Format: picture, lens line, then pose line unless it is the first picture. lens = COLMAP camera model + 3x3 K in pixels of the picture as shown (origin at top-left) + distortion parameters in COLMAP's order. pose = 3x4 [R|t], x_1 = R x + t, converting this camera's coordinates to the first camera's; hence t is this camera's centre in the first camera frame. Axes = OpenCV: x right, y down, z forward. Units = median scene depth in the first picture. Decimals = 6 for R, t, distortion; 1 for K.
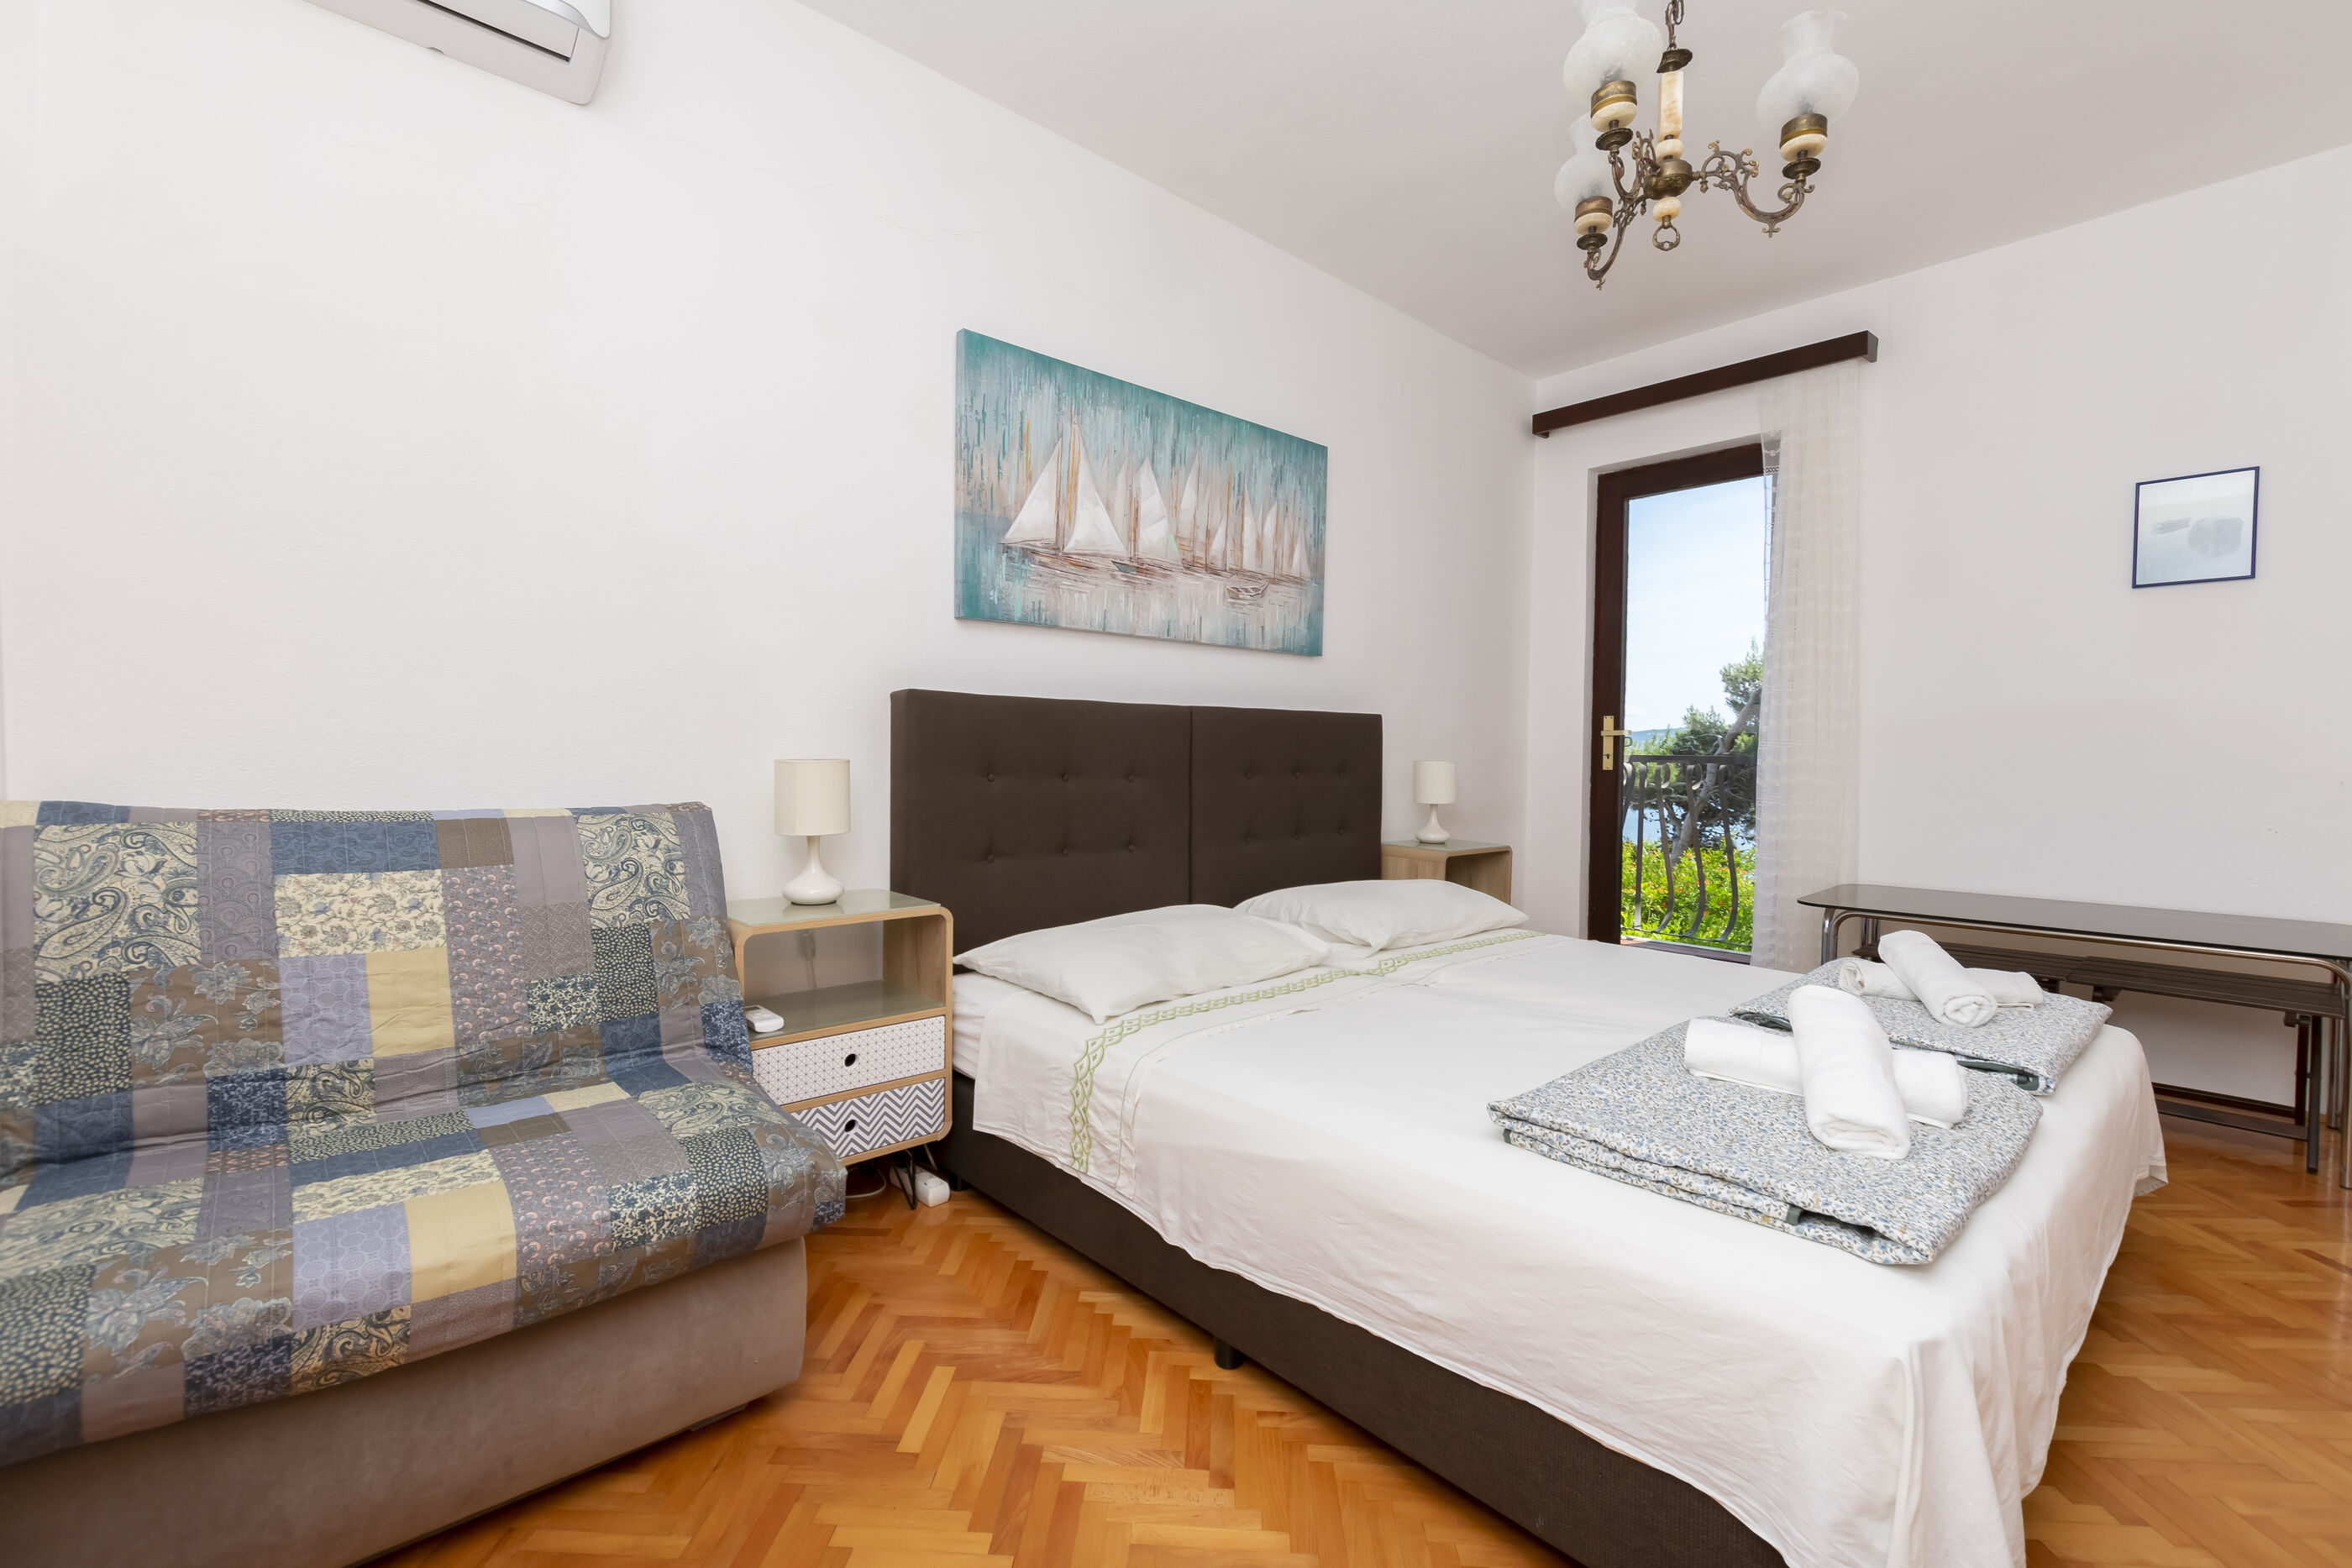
lens RADIAL K [[1018.3, 0, 1160.5], [0, 1018.3, 801.0], [0, 0, 1]] dist [-0.001174, -0.000576]
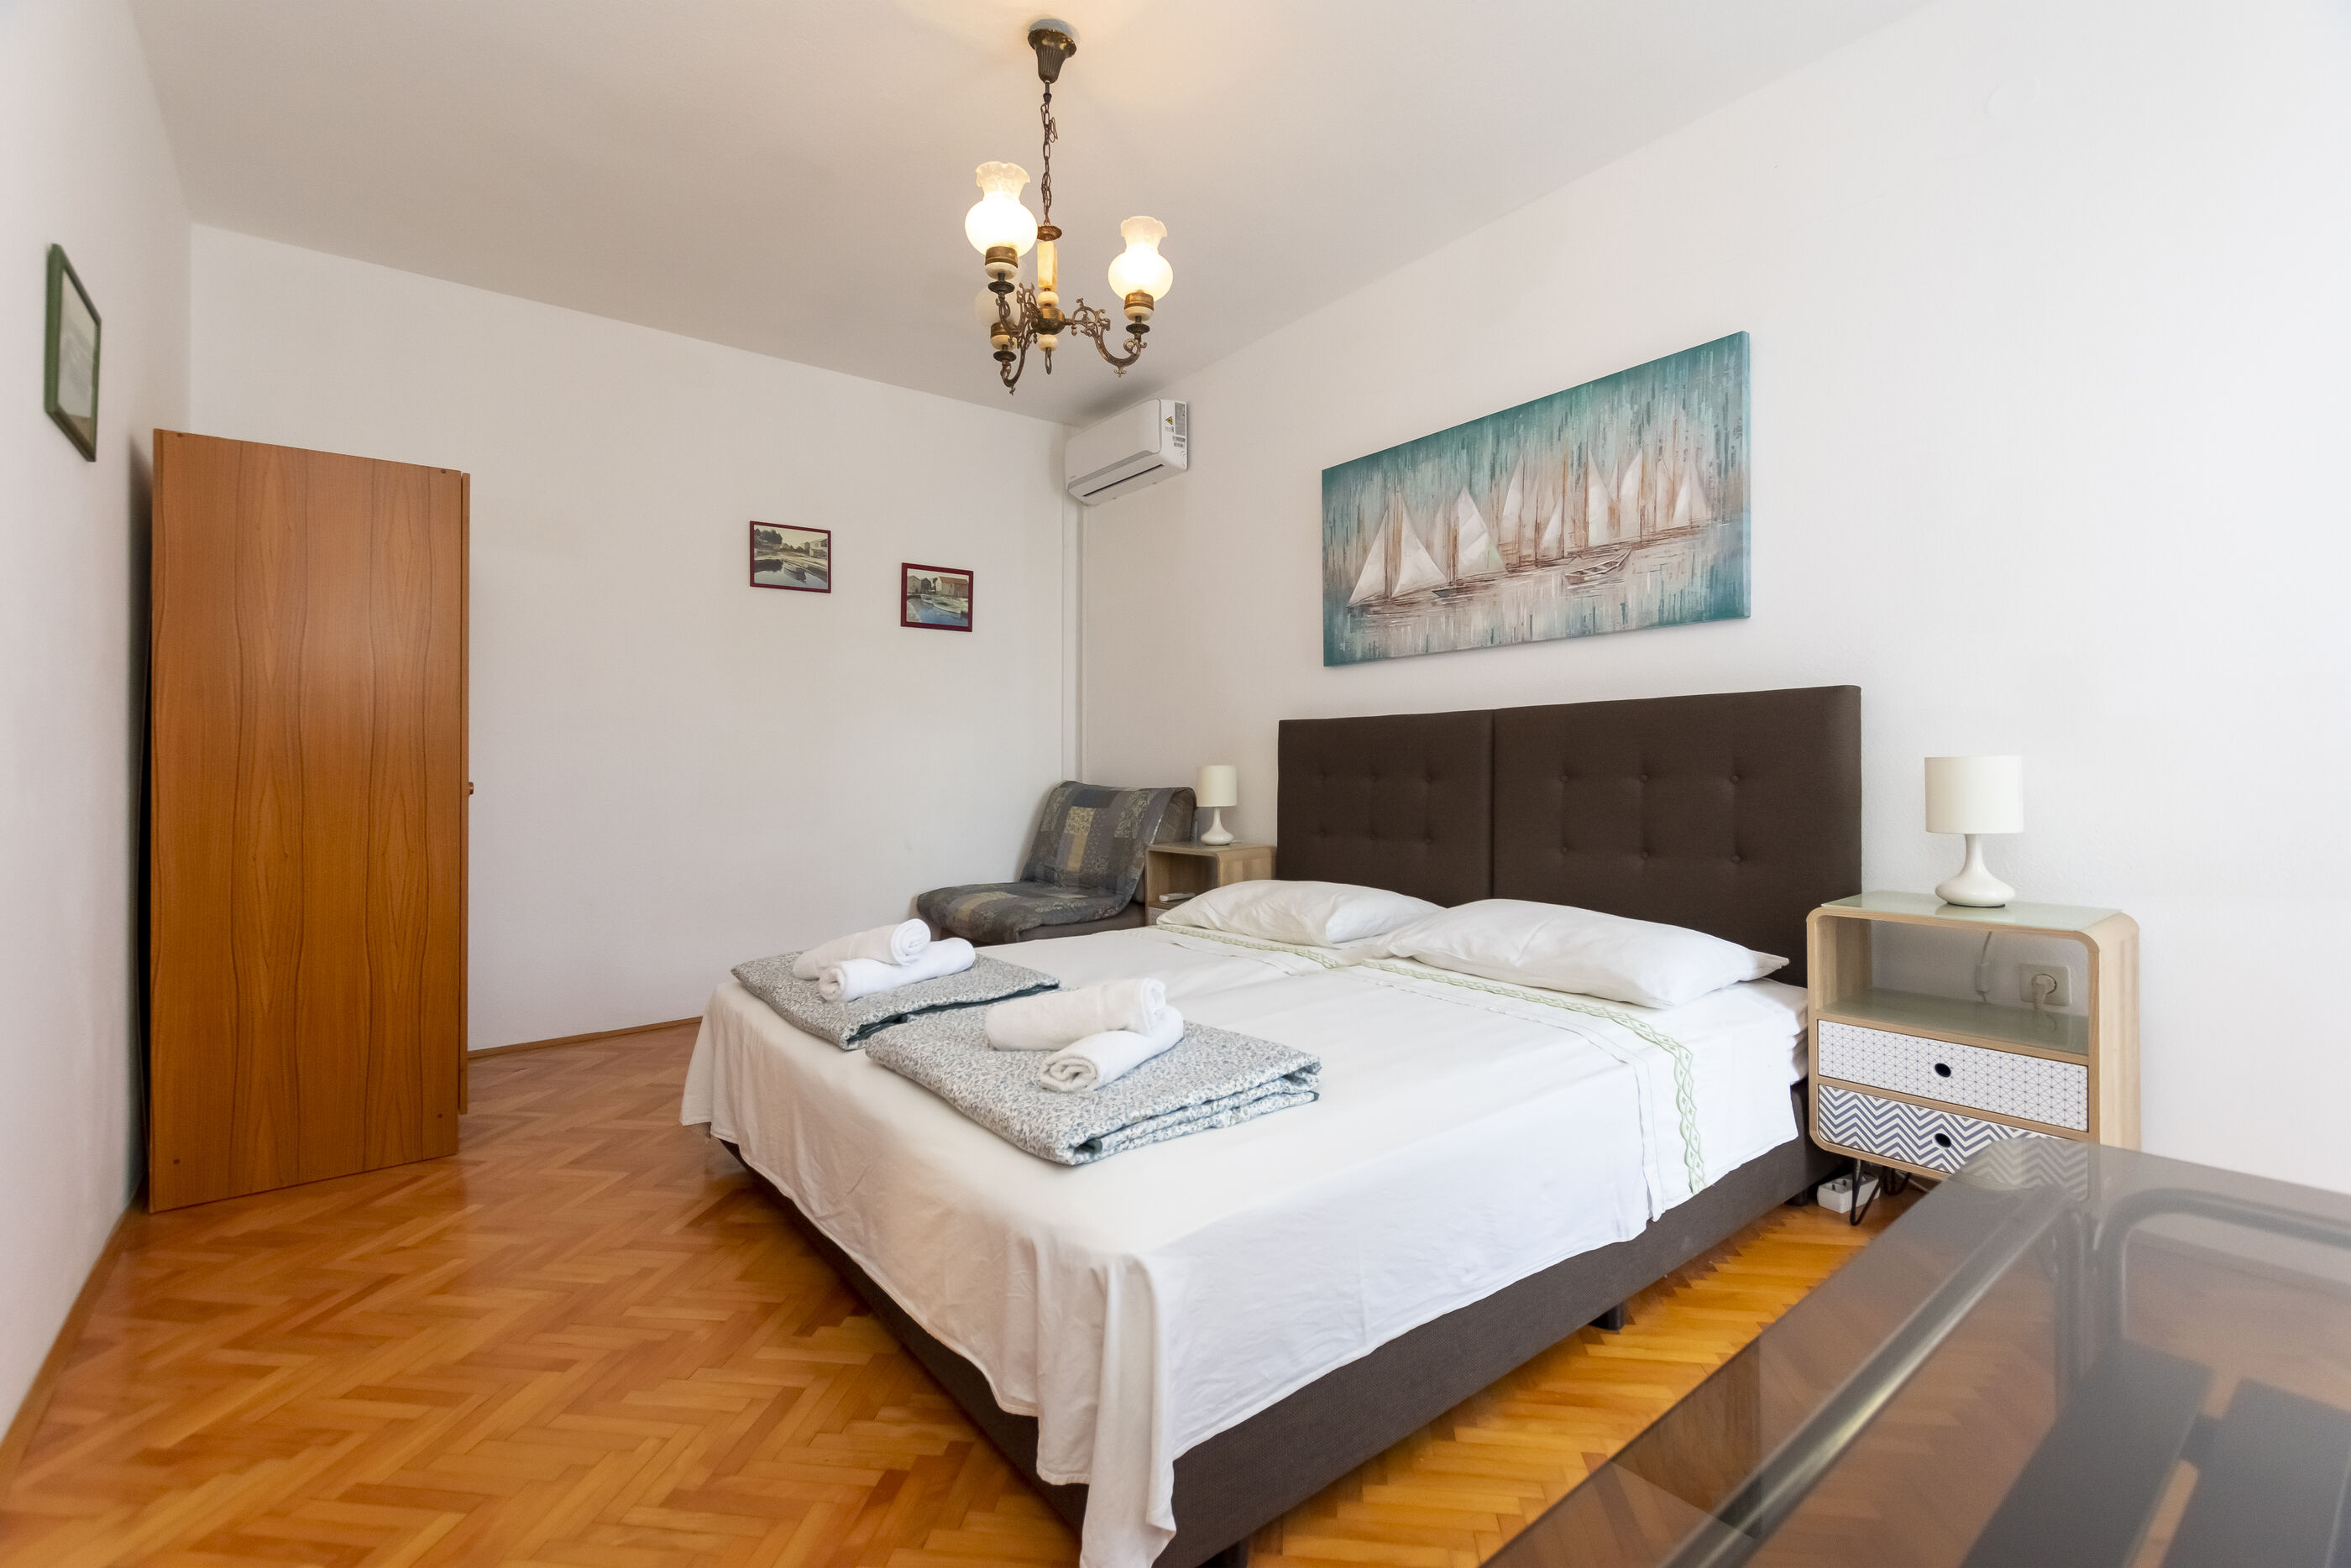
lens RADIAL K [[1017.8, 0, 1182.2], [0, 1017.8, 764.5], [0, 0, 1]] dist [-0.001174, -0.000576]
pose [[-0.071483, -0.016048, -0.997313, 1.069271], [-0.043786, 0.998957, -0.012936, -0.012323], [0.996480, 0.042744, -0.072111, 0.776757]]
